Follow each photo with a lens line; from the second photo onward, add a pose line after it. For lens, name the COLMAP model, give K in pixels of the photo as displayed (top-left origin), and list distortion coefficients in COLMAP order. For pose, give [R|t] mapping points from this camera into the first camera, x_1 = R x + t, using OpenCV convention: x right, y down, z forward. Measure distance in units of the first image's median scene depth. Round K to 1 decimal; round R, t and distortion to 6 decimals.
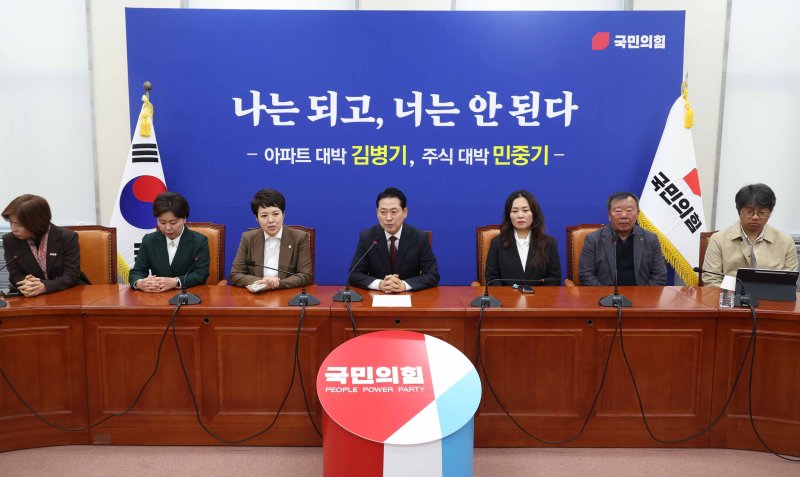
lens RADIAL K [[558.7, 0, 399.7], [0, 558.7, 234.9], [0, 0, 1]] dist [0.010695, -0.000442]
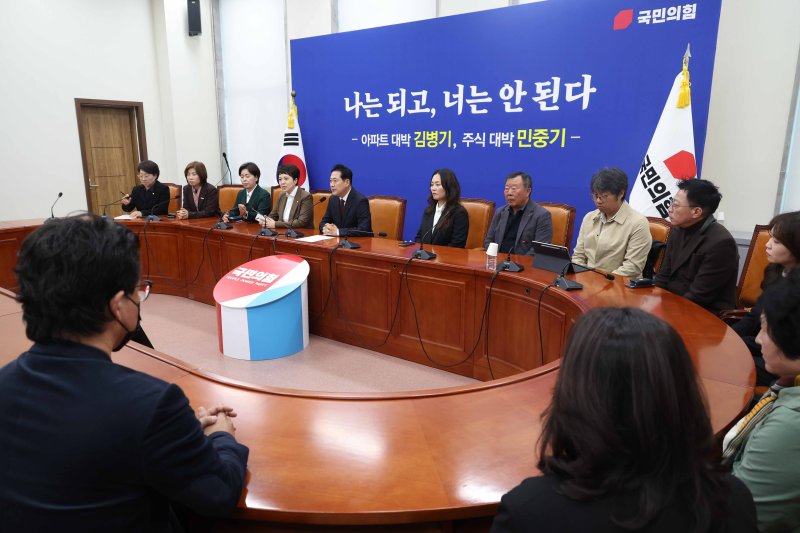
lens RADIAL K [[540.5, 0, 400.9], [0, 540.5, 271.0], [0, 0, 1]] dist [0.014087, -0.002306]
pose [[0.808746, 0.131491, -0.573271, 0.643794], [-0.070067, 0.989288, 0.128065, -0.001525], [0.583970, -0.063405, 0.809296, -0.035518]]
